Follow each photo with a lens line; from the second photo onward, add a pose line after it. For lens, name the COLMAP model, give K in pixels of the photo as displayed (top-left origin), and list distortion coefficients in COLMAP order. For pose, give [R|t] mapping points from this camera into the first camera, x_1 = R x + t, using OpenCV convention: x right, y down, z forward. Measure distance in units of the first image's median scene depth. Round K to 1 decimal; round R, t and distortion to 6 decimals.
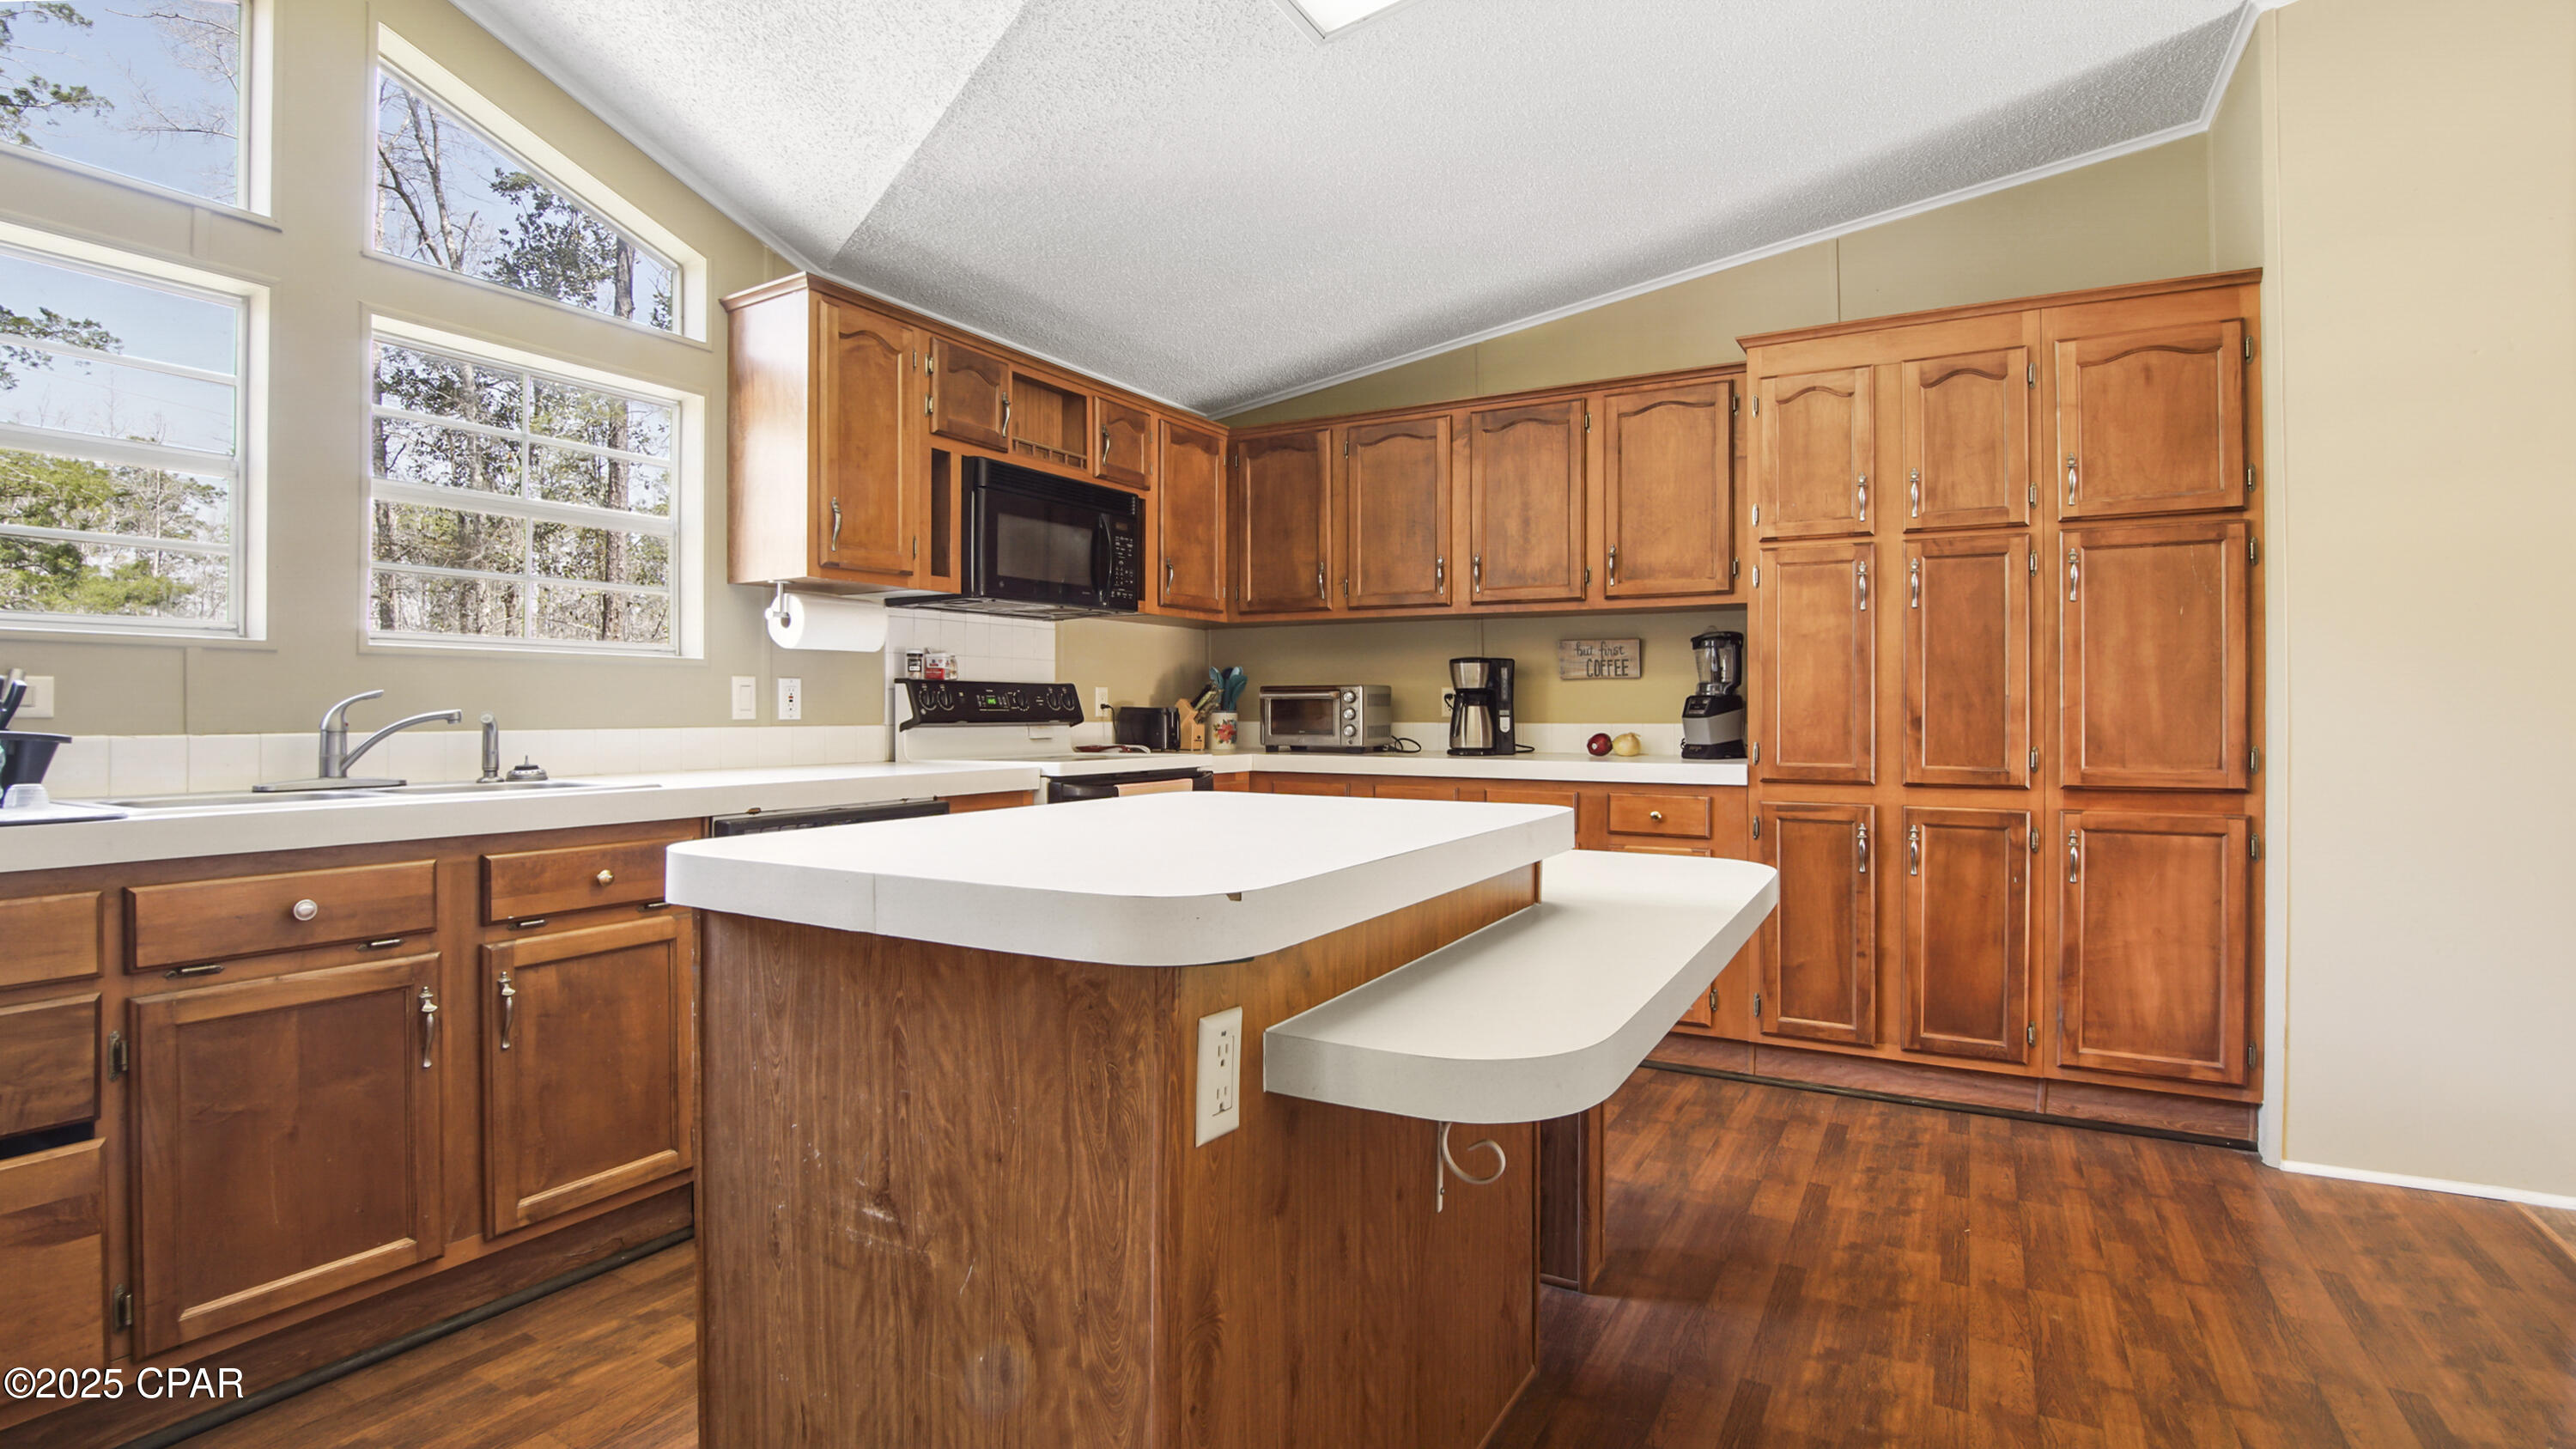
lens RADIAL K [[1189.8, 0, 1319.2], [0, 1189.8, 717.2], [0, 0, 1]] dist [-0.031788, 0.000130]
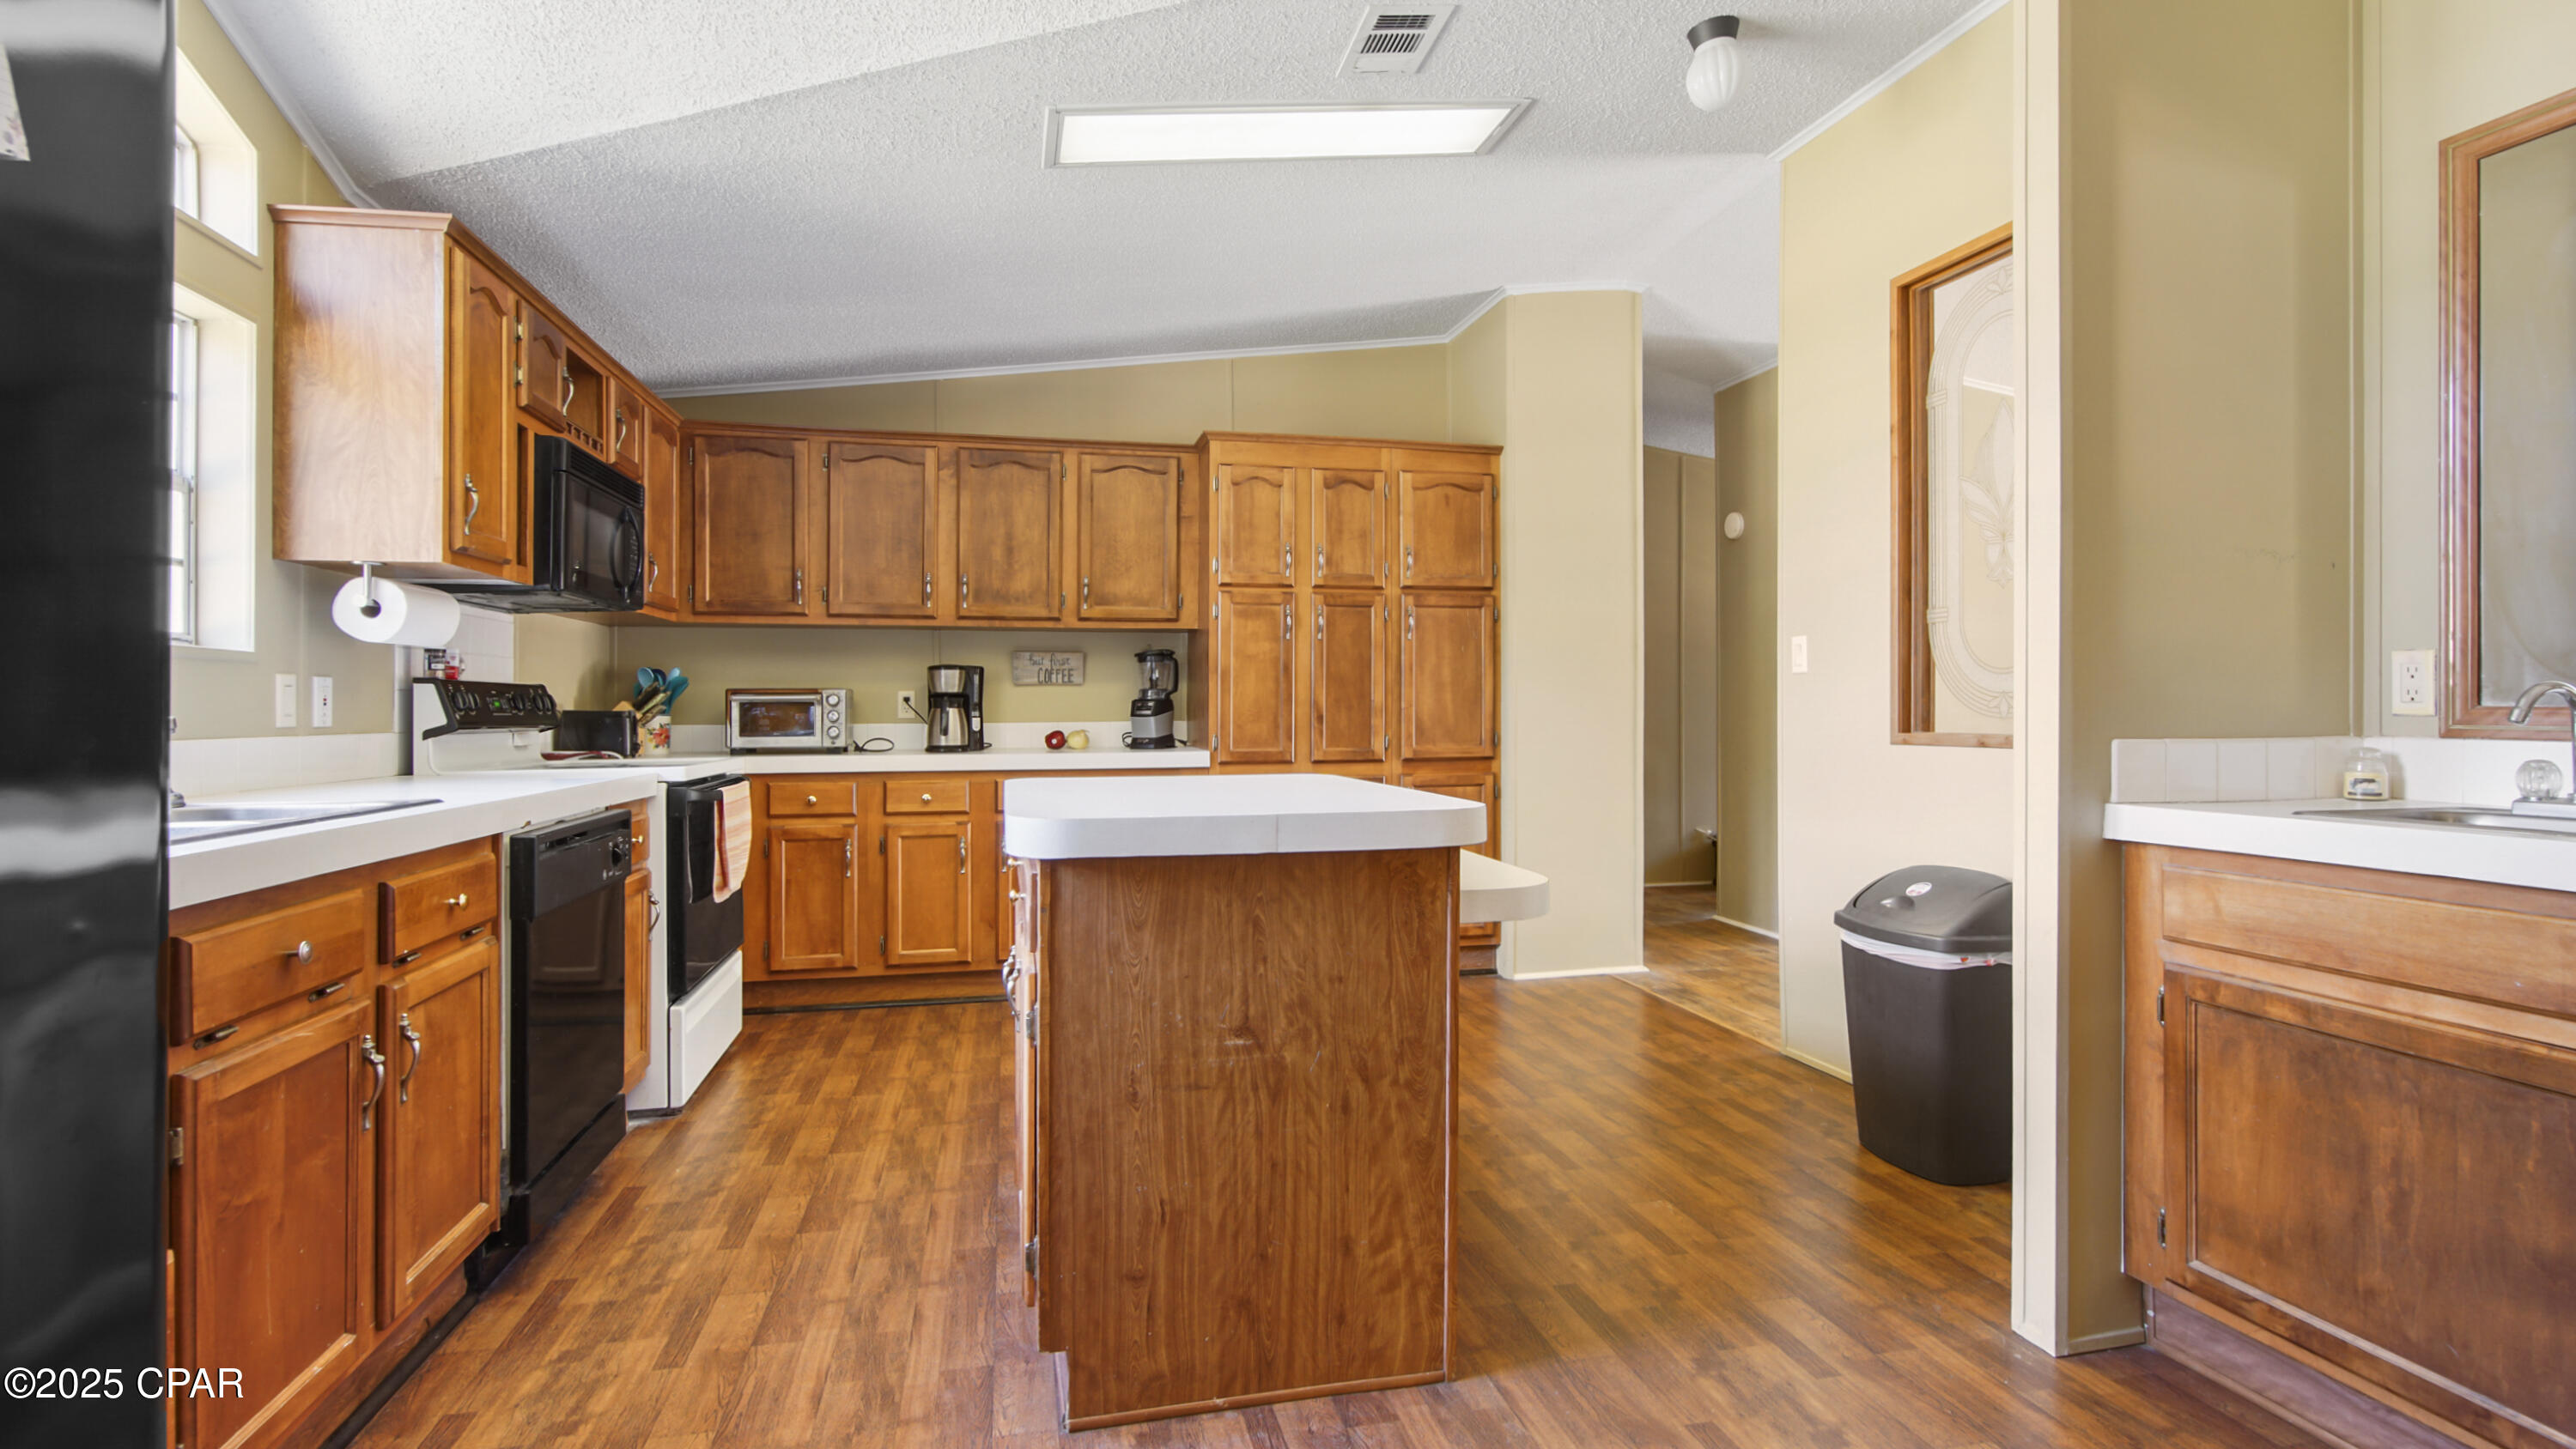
lens RADIAL K [[1219.3, 0, 1288.0], [0, 1219.3, 724.5], [0, 0, 1]] dist [0.001845, -0.000632]
pose [[0.737859, -0.012191, 0.674845, -0.549133], [0.008511, 0.999925, 0.008757, -0.001673], [-0.674902, -0.000718, 0.737907, -0.083894]]
